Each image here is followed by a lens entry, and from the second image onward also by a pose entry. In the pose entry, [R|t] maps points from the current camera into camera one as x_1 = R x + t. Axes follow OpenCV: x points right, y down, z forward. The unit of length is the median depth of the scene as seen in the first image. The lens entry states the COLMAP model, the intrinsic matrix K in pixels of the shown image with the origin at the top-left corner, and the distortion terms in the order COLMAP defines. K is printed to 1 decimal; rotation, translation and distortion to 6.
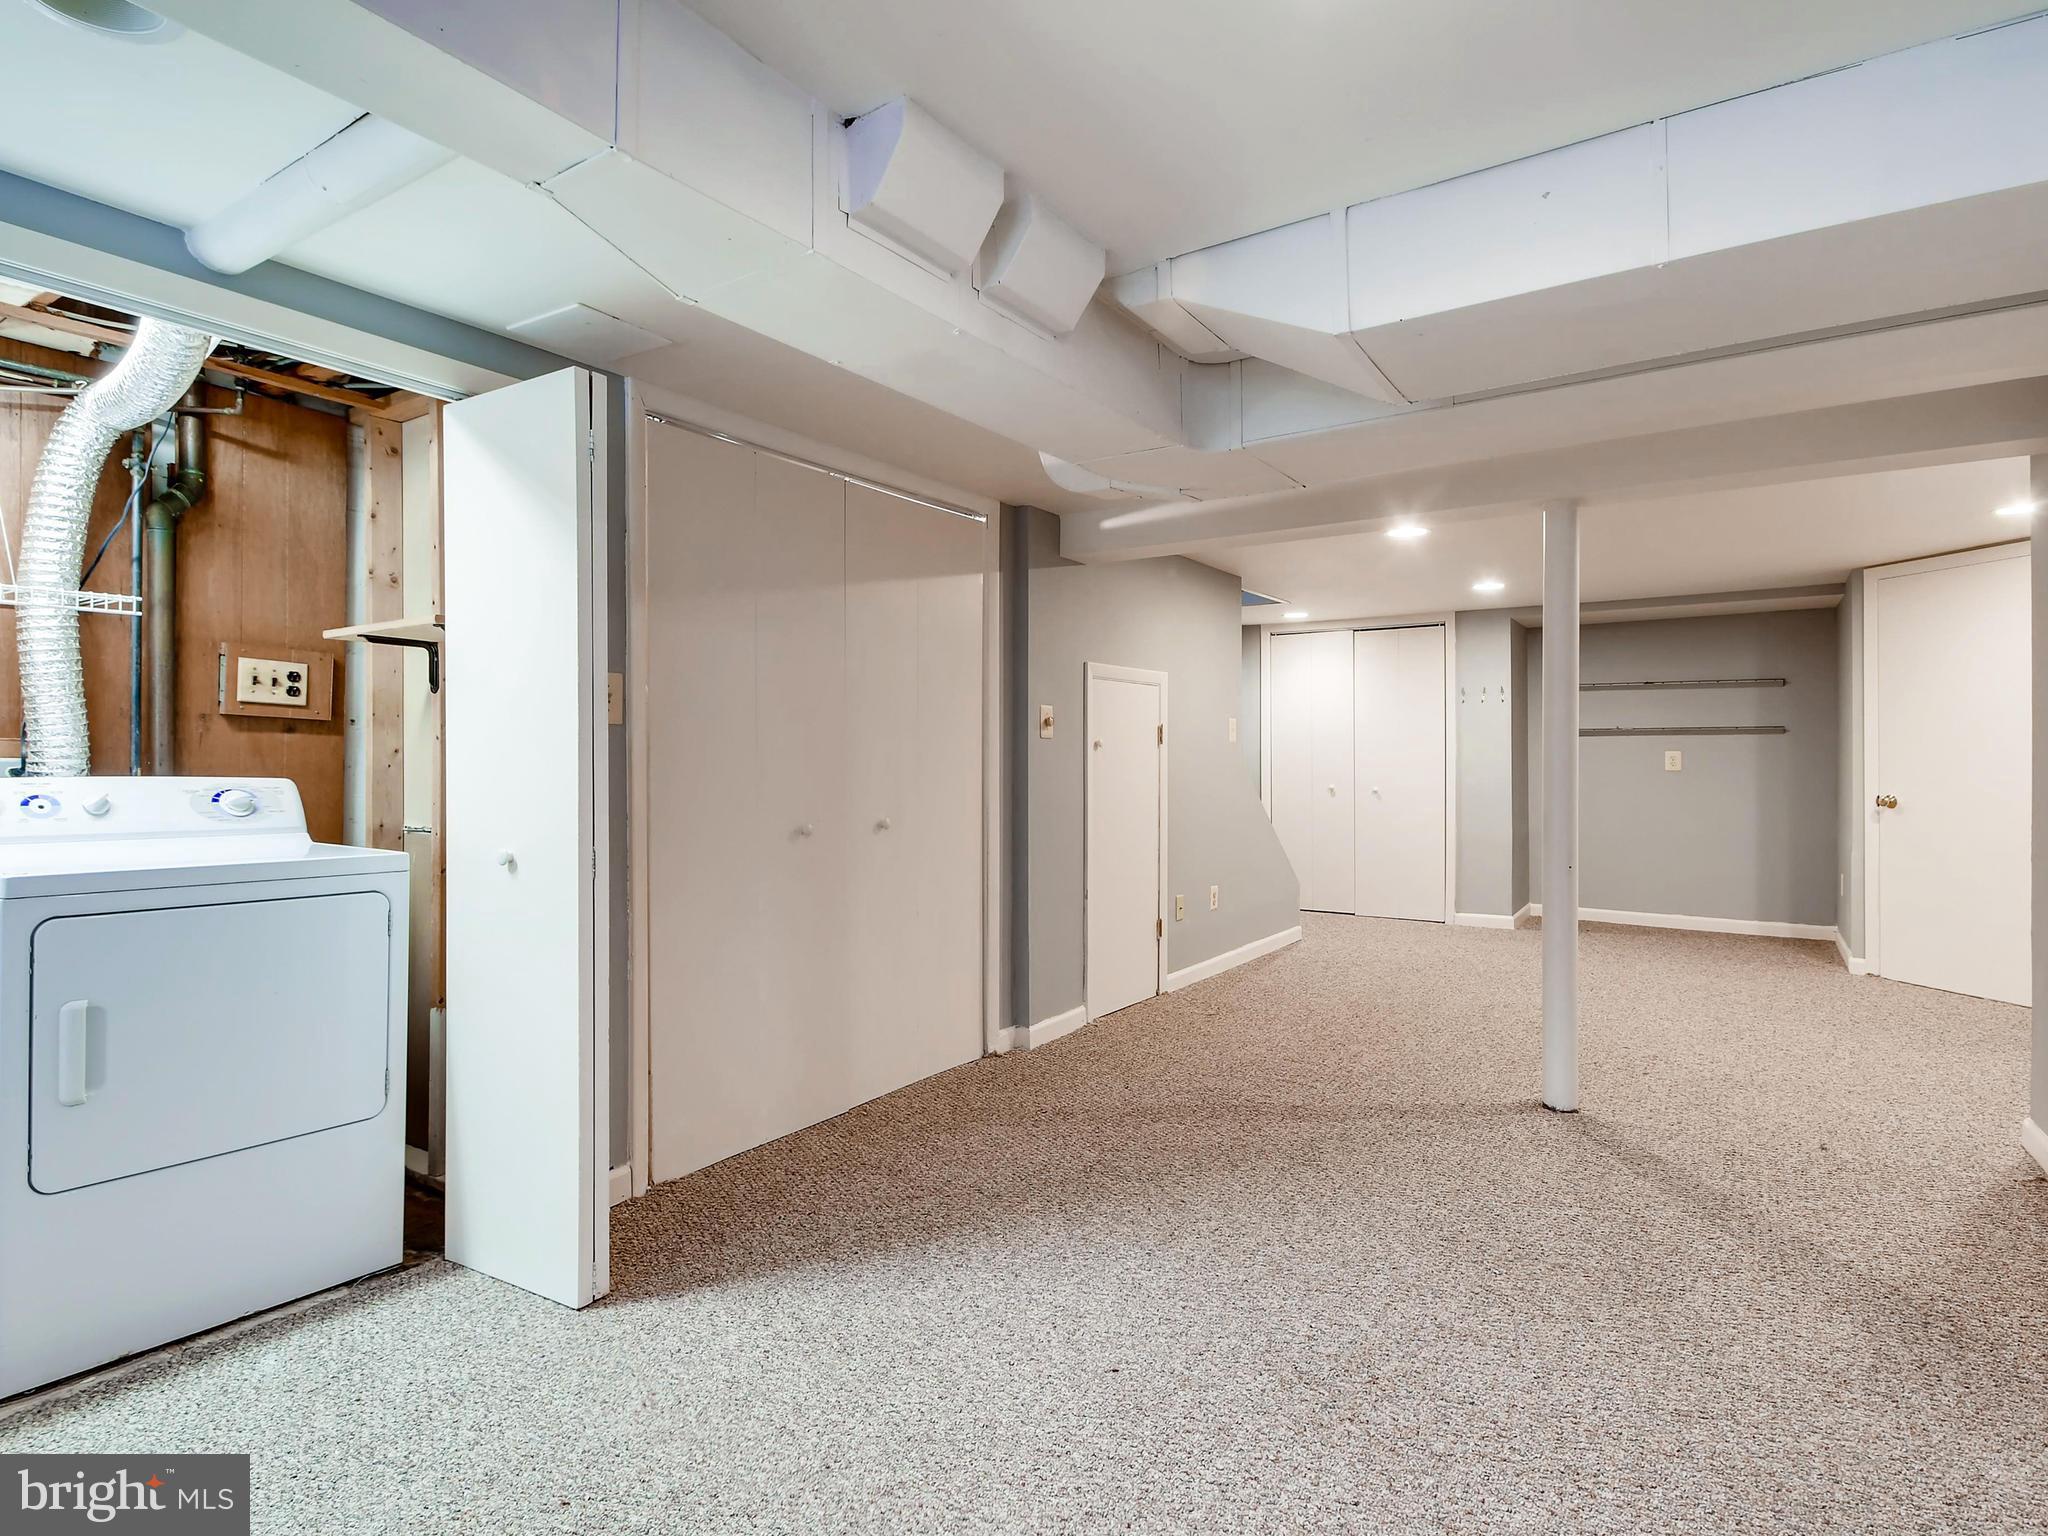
lens RADIAL K [[1101.5, 0, 1021.7], [0, 1101.5, 758.7], [0, 0, 1]] dist [-0.004144, -0.000184]
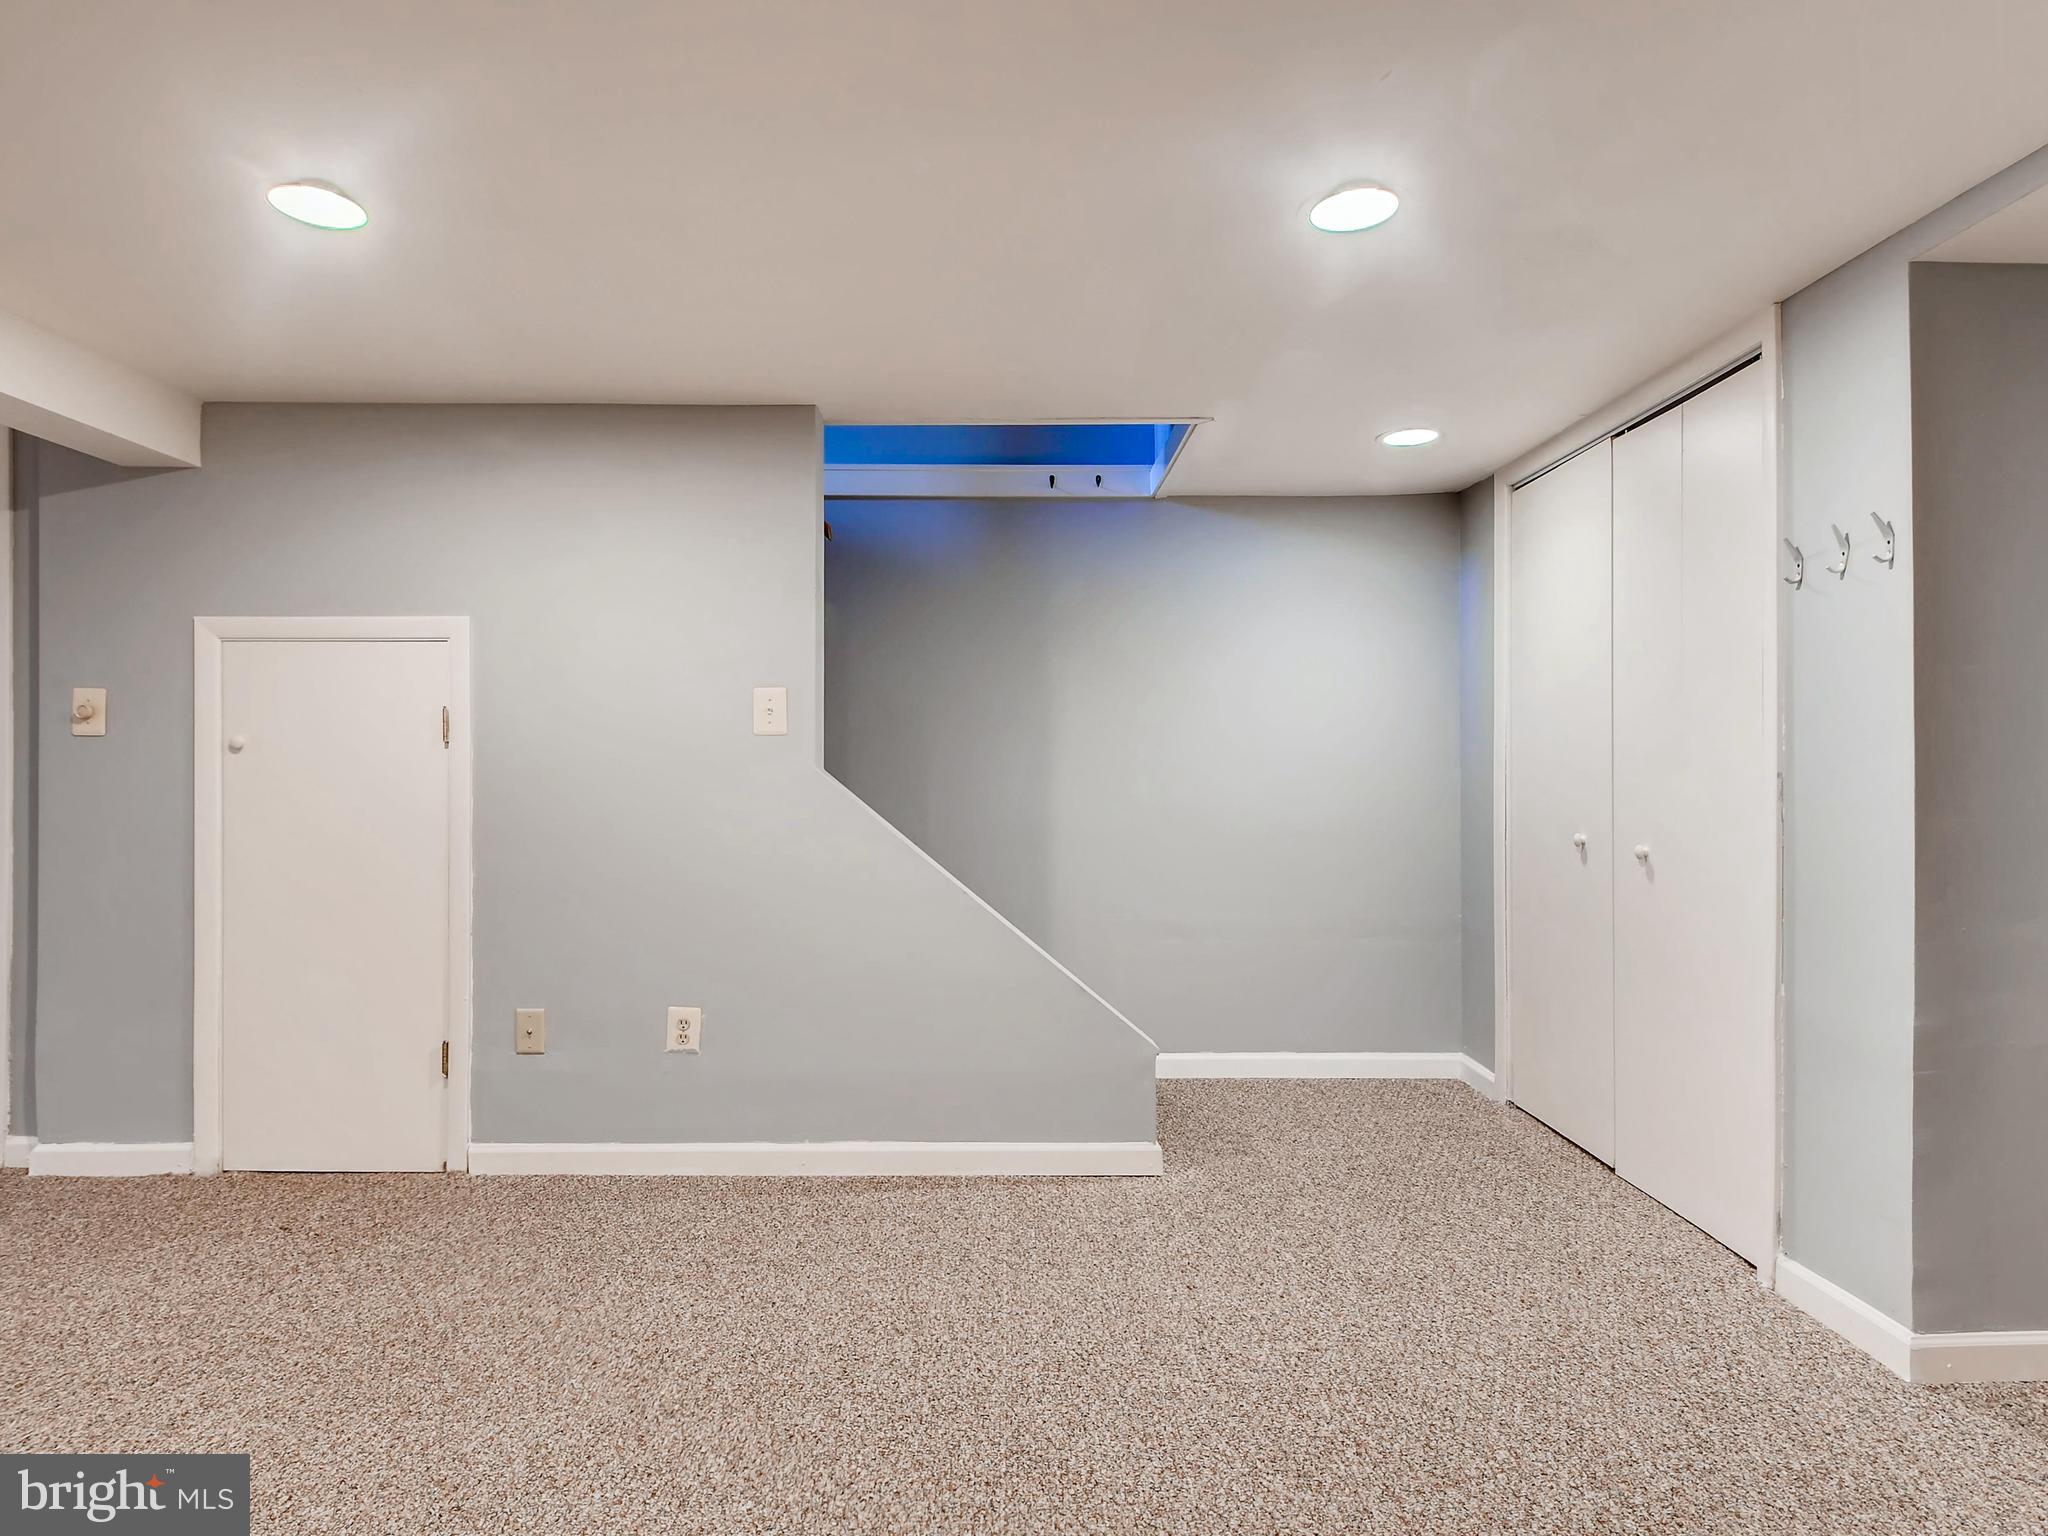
lens RADIAL K [[1101.5, 0, 1022.7], [0, 1101.5, 773.3], [0, 0, 1]] dist [-0.004144, -0.000184]
pose [[0.557527, 0.006629, -0.830132, 0.764013], [-0.001494, 0.999975, 0.006982, -0.000891], [0.830157, -0.002653, 0.557523, 0.914413]]
